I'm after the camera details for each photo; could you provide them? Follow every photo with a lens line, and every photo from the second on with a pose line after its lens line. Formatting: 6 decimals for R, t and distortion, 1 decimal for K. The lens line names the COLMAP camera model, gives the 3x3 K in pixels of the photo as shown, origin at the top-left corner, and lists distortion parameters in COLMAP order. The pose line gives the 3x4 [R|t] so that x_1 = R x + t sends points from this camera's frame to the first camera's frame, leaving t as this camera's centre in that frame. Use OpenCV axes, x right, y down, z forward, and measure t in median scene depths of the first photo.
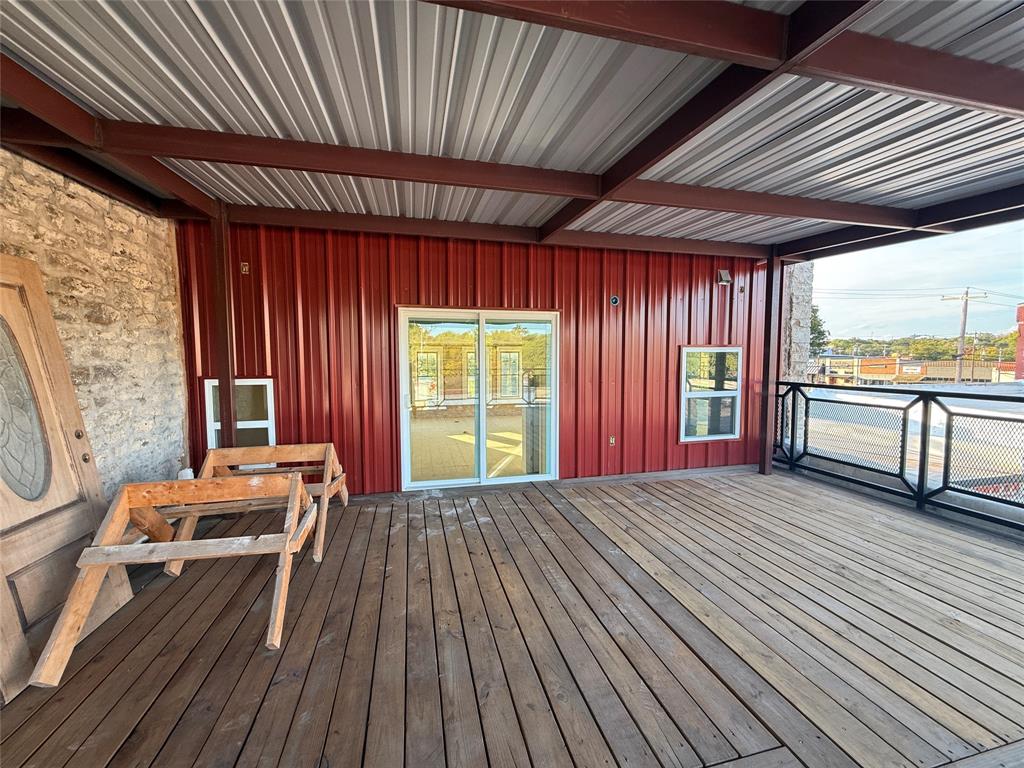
lens RADIAL K [[409.1, 0, 512.0], [0, 409.1, 387.5], [0, 0, 1]] dist [0.000029, -0.000031]
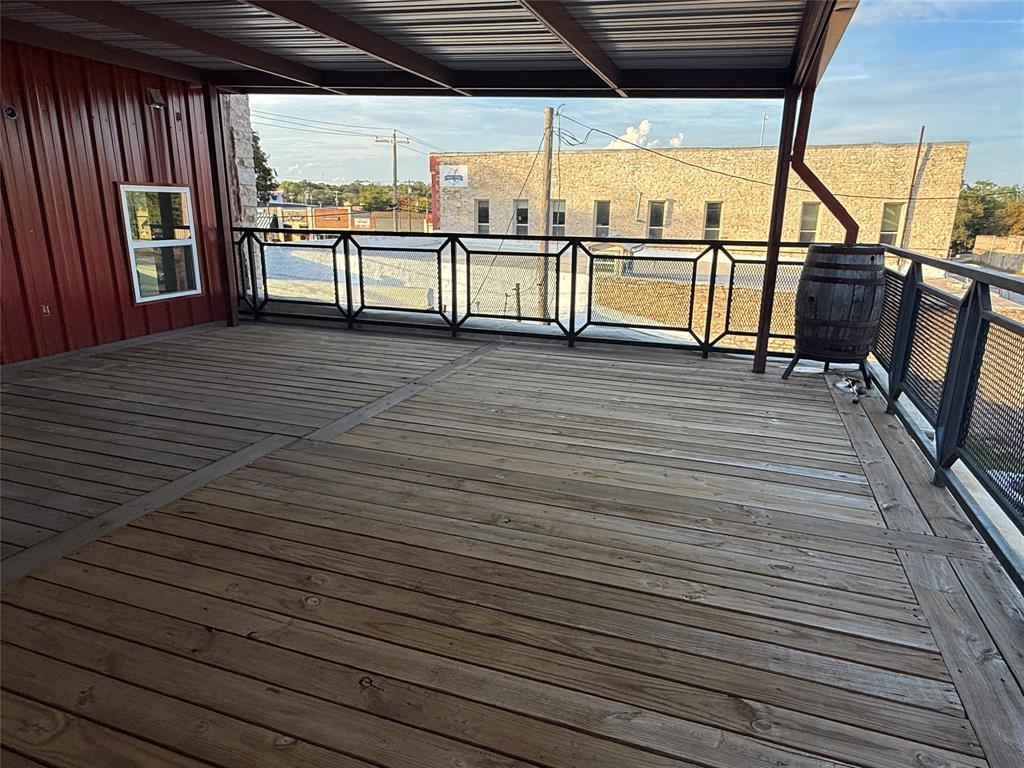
lens RADIAL K [[642.8, 0, 506.8], [0, 642.8, 386.8], [0, 0, 1]] dist [-0.004709, 0.007585]
pose [[0.552592, -0.211489, 0.806173, -0.353686], [0.044032, 0.973327, 0.225157, 0.050811], [-0.832288, -0.088923, 0.547165, -0.481962]]
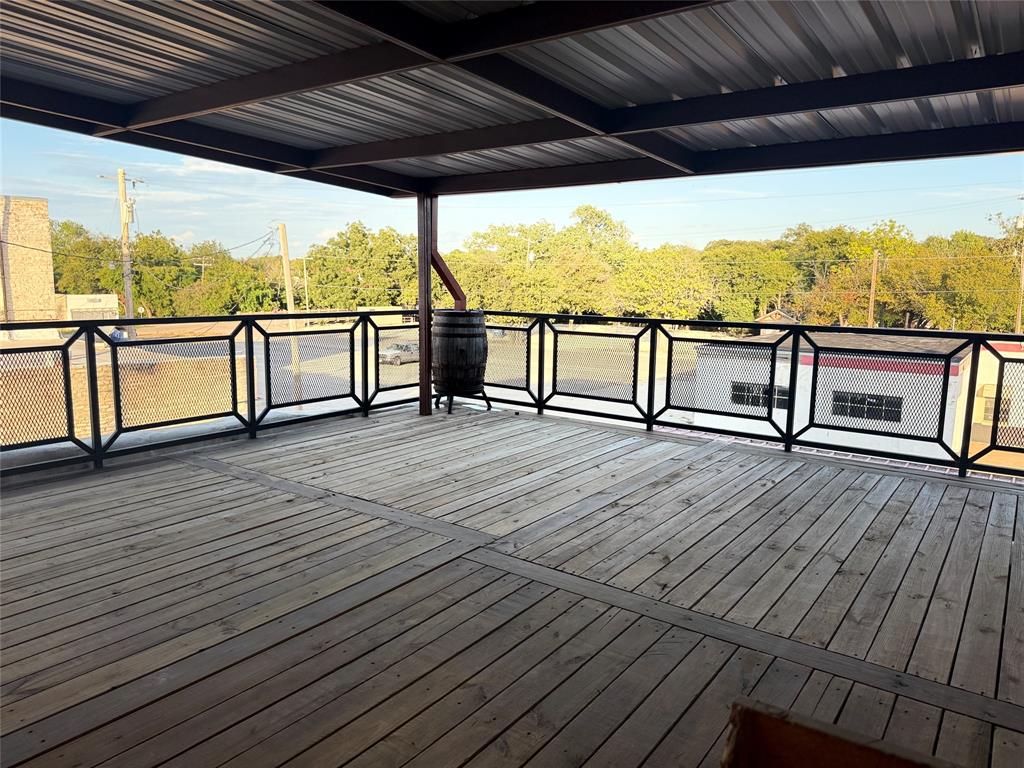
lens RADIAL K [[719.7, 0, 516.4], [0, 719.7, 376.3], [0, 0, 1]] dist [0.038678, -0.046406]
pose [[-0.650570, -0.107034, 0.751866, -0.512895], [0.040384, 0.983742, 0.174986, -0.074925], [-0.758372, 0.144204, -0.635671, 0.929098]]
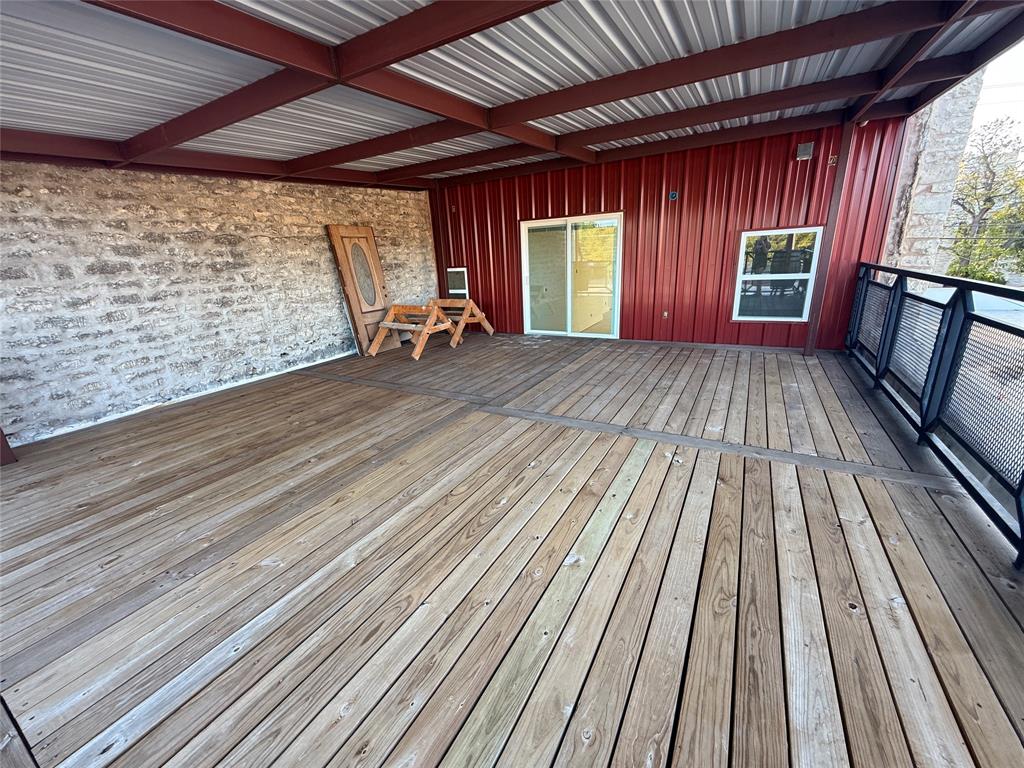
lens RADIAL K [[409.1, 0, 511.4], [0, 409.1, 383.8], [0, 0, 1]] dist [0.000029, -0.000031]
pose [[0.727409, 0.172680, -0.664122, 1.016807], [-0.002290, 0.968425, 0.249295, 0.030171], [0.686200, -0.179819, 0.704836, -0.347067]]
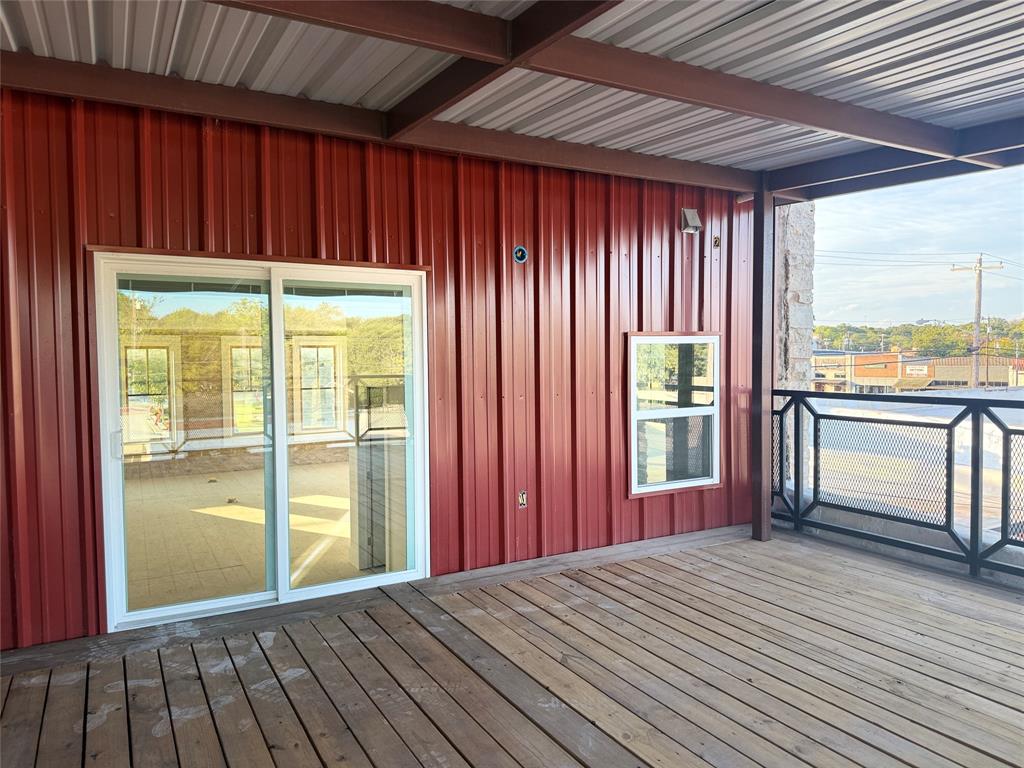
lens RADIAL K [[719.7, 0, 517.9], [0, 719.7, 392.5], [0, 0, 1]] dist [0.038678, -0.046406]
pose [[0.963118, -0.020506, 0.268296, -0.032573], [0.026739, 0.999450, -0.019598, 0.000859], [-0.267747, 0.026049, 0.963137, 0.051435]]
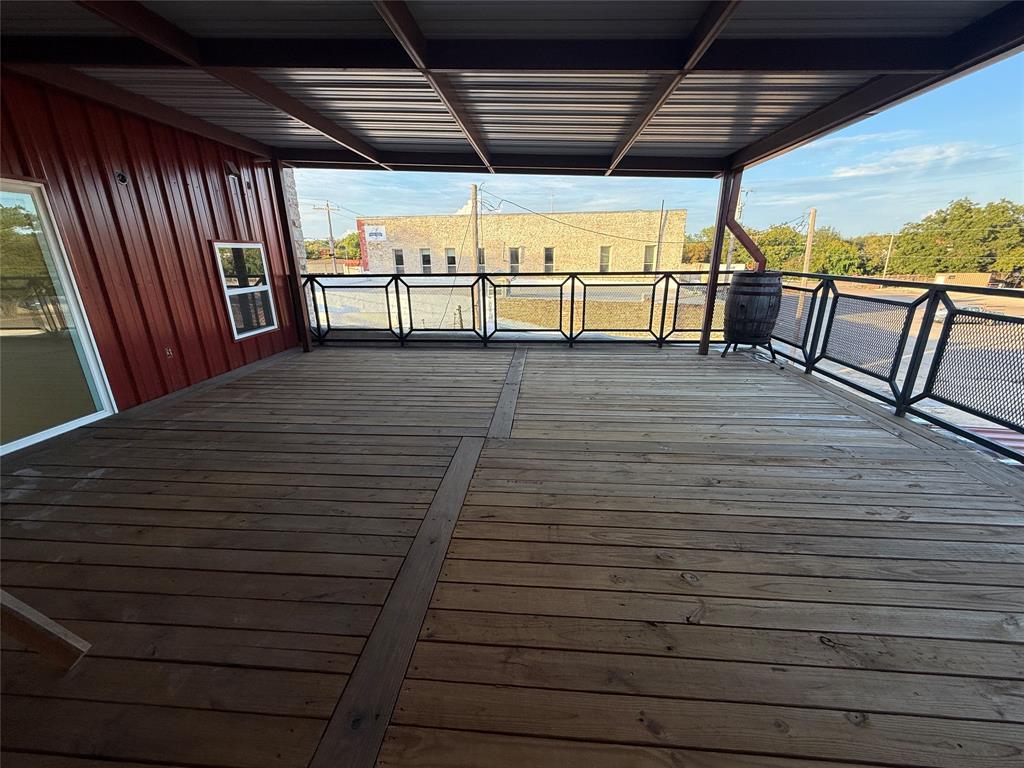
lens RADIAL K [[409.1, 0, 509.5], [0, 409.1, 386.8], [0, 0, 1]] dist [0.000029, -0.000031]
pose [[0.317529, -0.292354, 0.902056, -0.440050], [0.077946, 0.956114, 0.282436, 0.013095], [-0.945039, -0.019370, 0.326382, 0.026524]]
